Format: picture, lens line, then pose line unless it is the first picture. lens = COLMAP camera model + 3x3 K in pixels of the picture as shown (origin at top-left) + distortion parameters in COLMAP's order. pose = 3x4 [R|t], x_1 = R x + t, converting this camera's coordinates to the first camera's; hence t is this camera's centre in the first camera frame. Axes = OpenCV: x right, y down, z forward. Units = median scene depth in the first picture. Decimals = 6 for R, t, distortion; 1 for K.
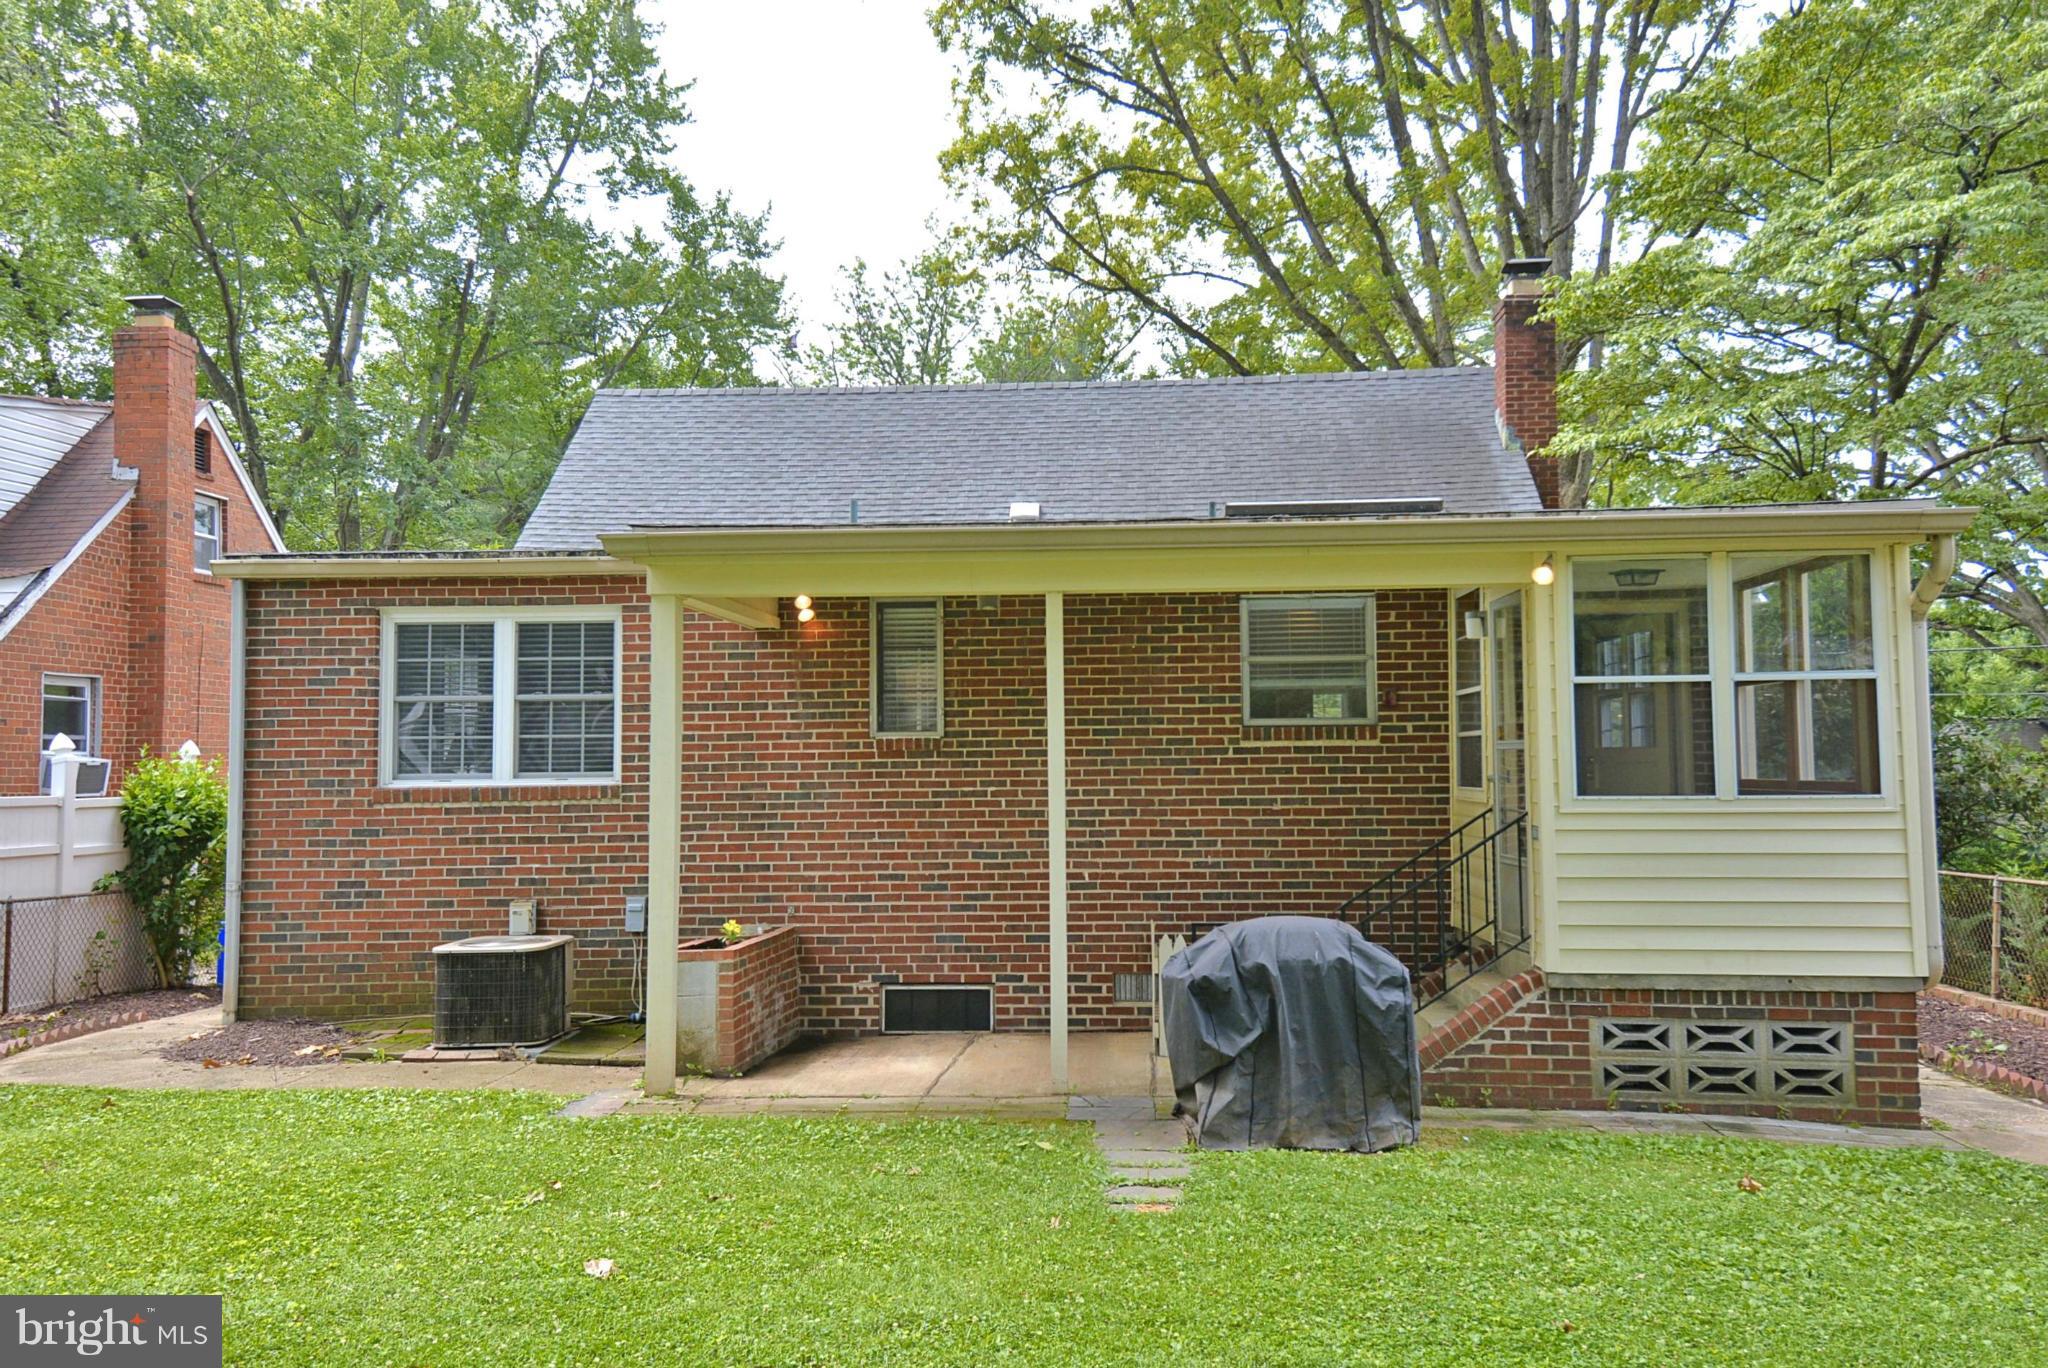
lens RADIAL K [[1702.8, 0, 1024.0], [0, 1702.8, 684.0], [0, 0, 1]] dist [0.059409, 0.102216]
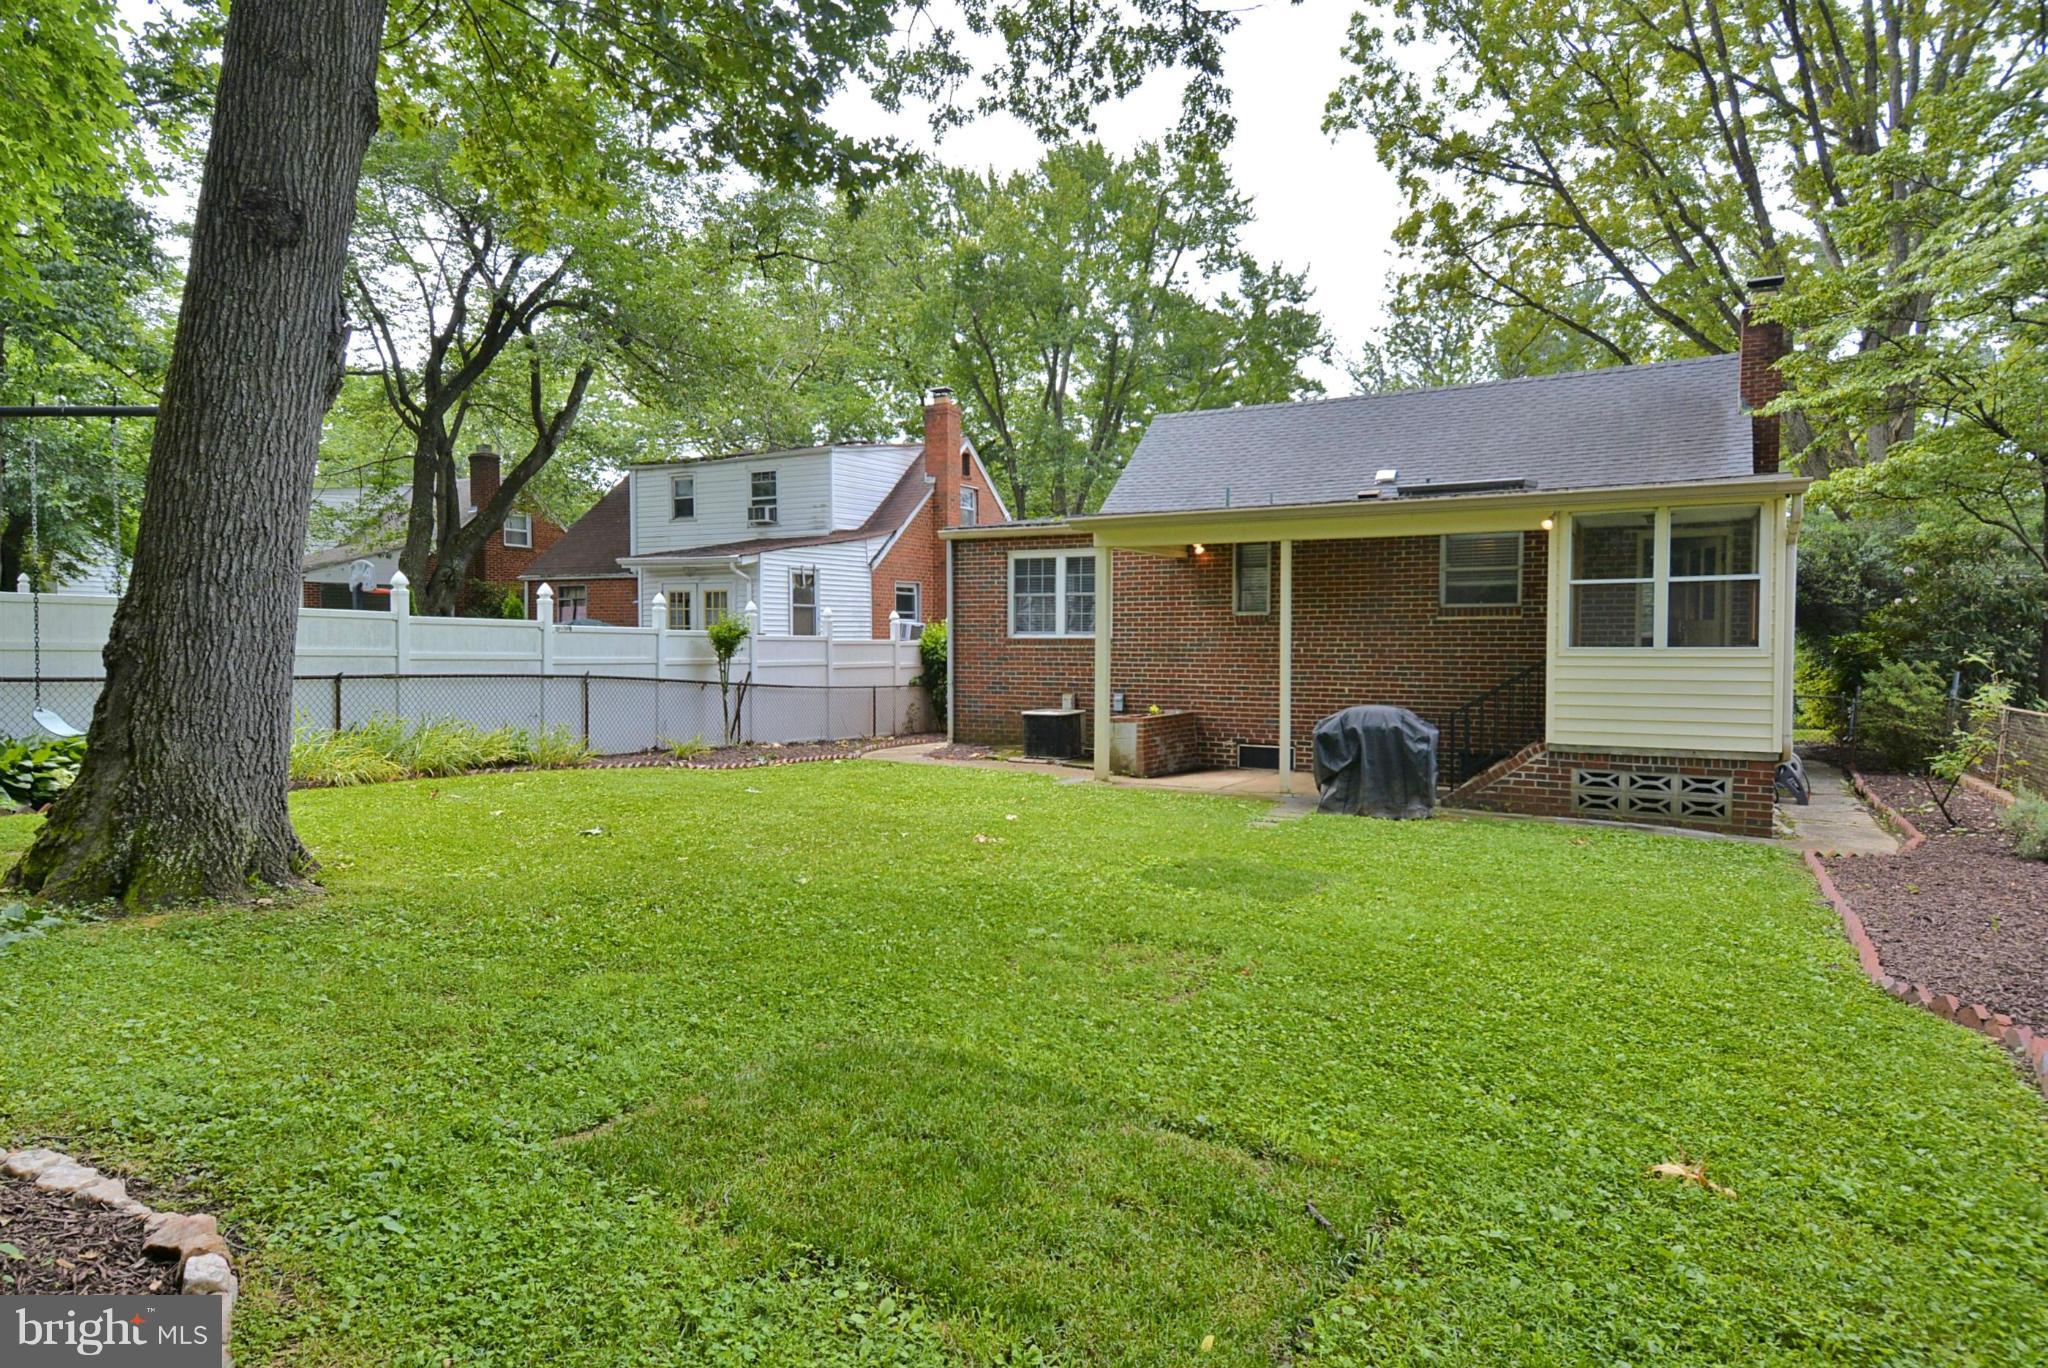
lens RADIAL K [[1076.0, 0, 1031.1], [0, 1076.0, 681.2], [0, 0, 1]] dist [0.086974, -0.052897]
pose [[0.915447, 0.026441, -0.401569, 0.189961], [0.011989, 0.995604, 0.092888, -0.009381], [0.402260, -0.089848, 0.911106, -0.200555]]
